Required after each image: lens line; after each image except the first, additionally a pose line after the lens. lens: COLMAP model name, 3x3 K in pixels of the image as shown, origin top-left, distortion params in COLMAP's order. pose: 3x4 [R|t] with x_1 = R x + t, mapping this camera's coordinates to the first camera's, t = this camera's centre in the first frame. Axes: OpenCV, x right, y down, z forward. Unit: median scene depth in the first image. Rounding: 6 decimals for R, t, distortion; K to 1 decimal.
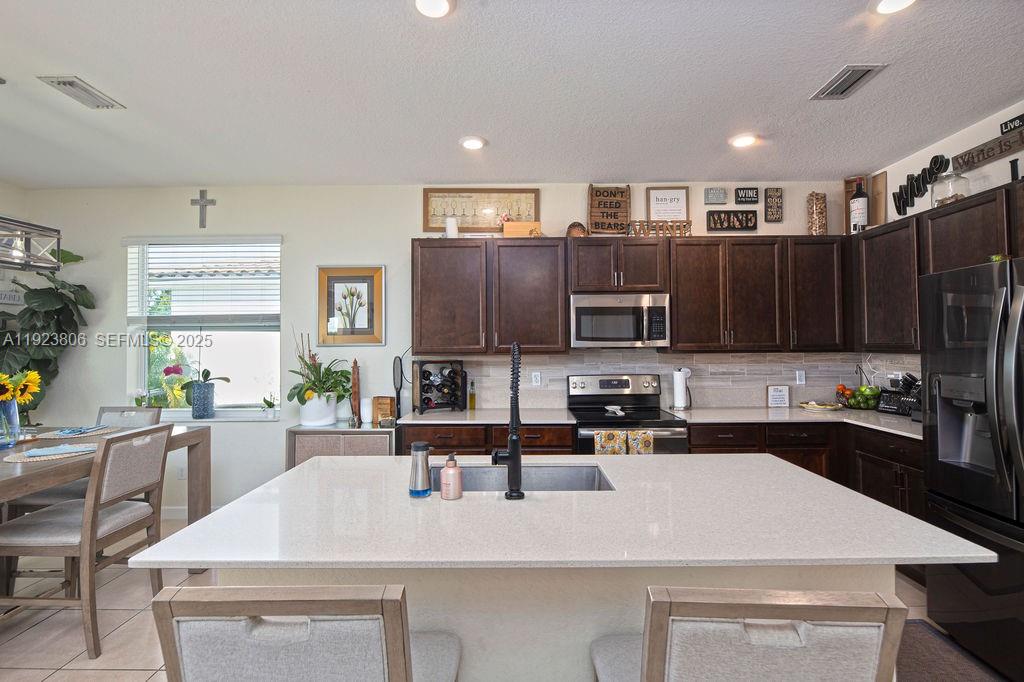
lens RADIAL K [[442.0, 0, 513.0], [0, 442.0, 334.6], [0, 0, 1]] dist [0.000321, -0.002538]
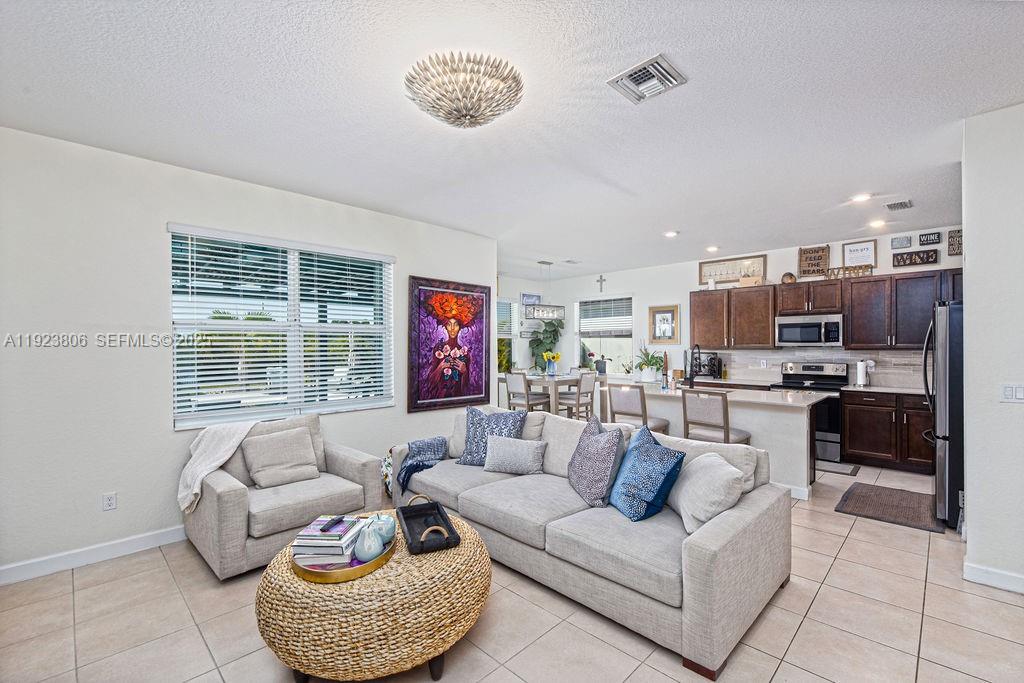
lens RADIAL K [[442.0, 0, 517.5], [0, 442.0, 344.0], [0, 0, 1]] dist [0.000321, -0.002538]
pose [[0.719636, 0.003518, -0.694343, 0.582990], [0.013855, 0.999715, 0.019426, -0.027227], [0.694213, -0.023600, 0.719382, -0.966450]]
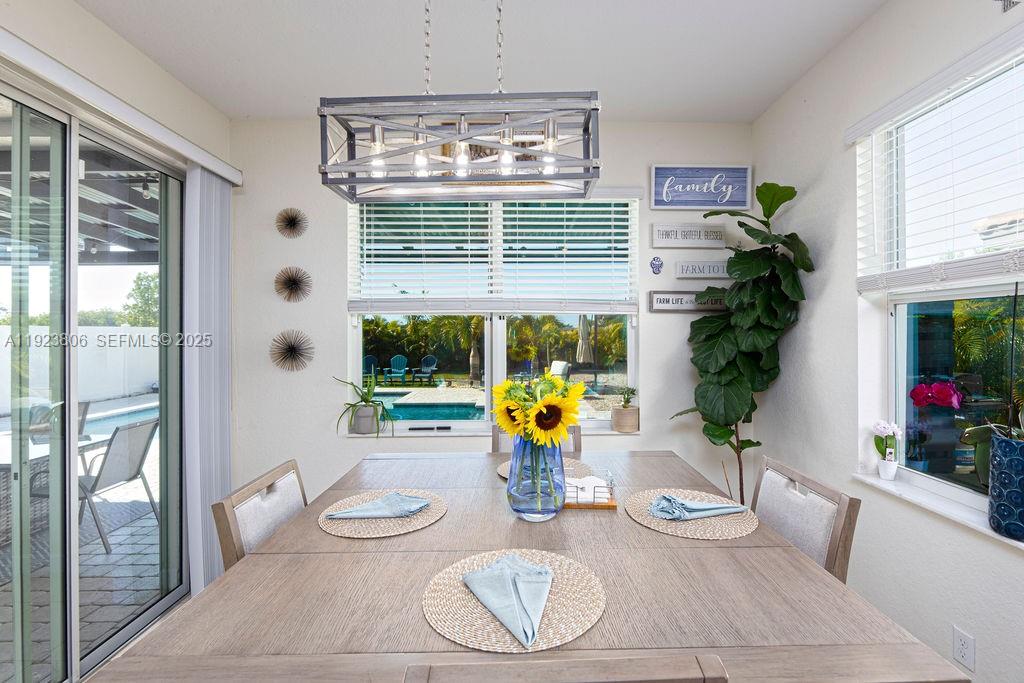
lens RADIAL K [[442.0, 0, 540.1], [0, 442.0, 328.5], [0, 0, 1]] dist [0.000321, -0.002538]
pose [[0.056252, -0.003847, -0.998409, -0.381291], [0.023711, 0.999716, -0.002516, 0.012614], [0.998135, -0.023531, 0.056327, 0.608701]]
